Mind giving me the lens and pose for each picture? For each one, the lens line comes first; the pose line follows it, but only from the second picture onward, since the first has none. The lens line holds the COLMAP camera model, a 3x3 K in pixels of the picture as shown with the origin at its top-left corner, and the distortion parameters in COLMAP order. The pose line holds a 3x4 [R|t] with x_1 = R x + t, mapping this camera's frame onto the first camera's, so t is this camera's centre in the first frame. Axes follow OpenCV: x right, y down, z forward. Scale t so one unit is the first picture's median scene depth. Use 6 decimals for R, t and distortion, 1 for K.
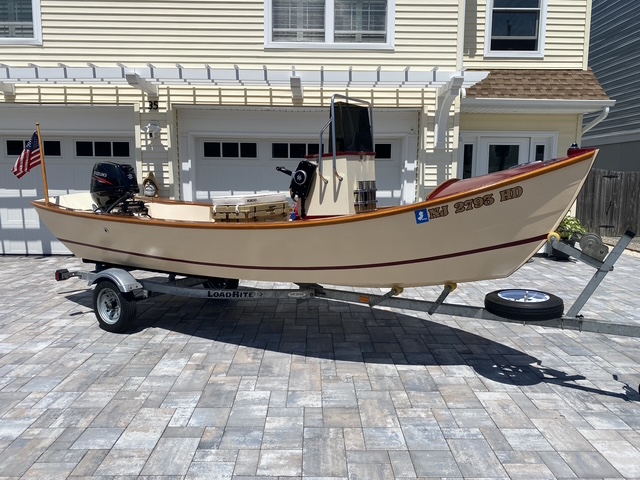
lens RADIAL K [[470.7, 0, 321.6], [0, 470.7, 227.7], [0, 0, 1]] dist [0.044376, -0.043154]
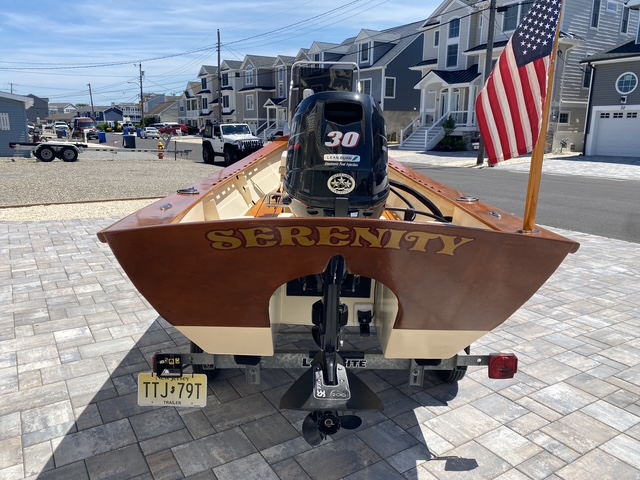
lens RADIAL K [[497.2, 0, 319.0], [0, 497.2, 251.0], [0, 0, 1]] dist [0.007907, -0.011308]
pose [[-0.514260, -0.218287, 0.829390, -0.945457], [0.088152, 0.948491, 0.304292, -0.179780], [-0.853092, 0.229598, -0.468529, 1.548113]]
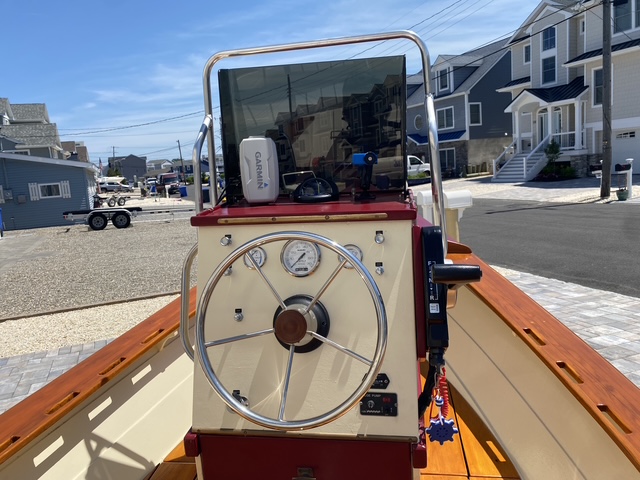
lens RADIAL K [[500.0, 0, 320.0], [0, 500.0, 240.0], [0, 0, 1]] dist [0.008055, 0.003194]
pose [[-0.369890, -0.113487, 0.922118, -0.257473], [0.181809, 0.964481, 0.191630, -0.175524], [-0.911113, 0.238532, -0.336119, 1.047628]]
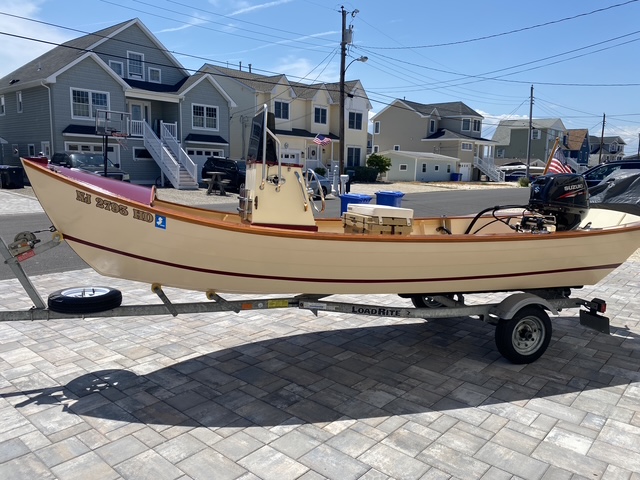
lens RADIAL K [[497.2, 0, 319.0], [0, 497.2, 251.0], [0, 0, 1]] dist [0.007907, -0.011308]
pose [[-0.666020, 0.104672, -0.738553, 0.714721], [-0.109276, 0.965733, 0.235413, -0.212441], [0.737886, 0.237496, -0.631759, 1.665570]]
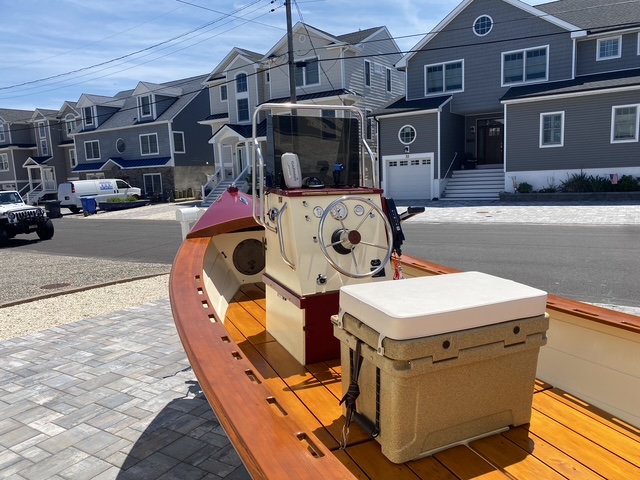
lens RADIAL K [[497.2, 0, 319.0], [0, 497.2, 251.0], [0, 0, 1]] dist [0.007907, -0.011308]
pose [[-0.828633, -0.057589, 0.556823, -0.308599], [0.100157, 0.963392, 0.248687, -0.217931], [-0.550760, 0.261839, -0.792530, 1.454844]]
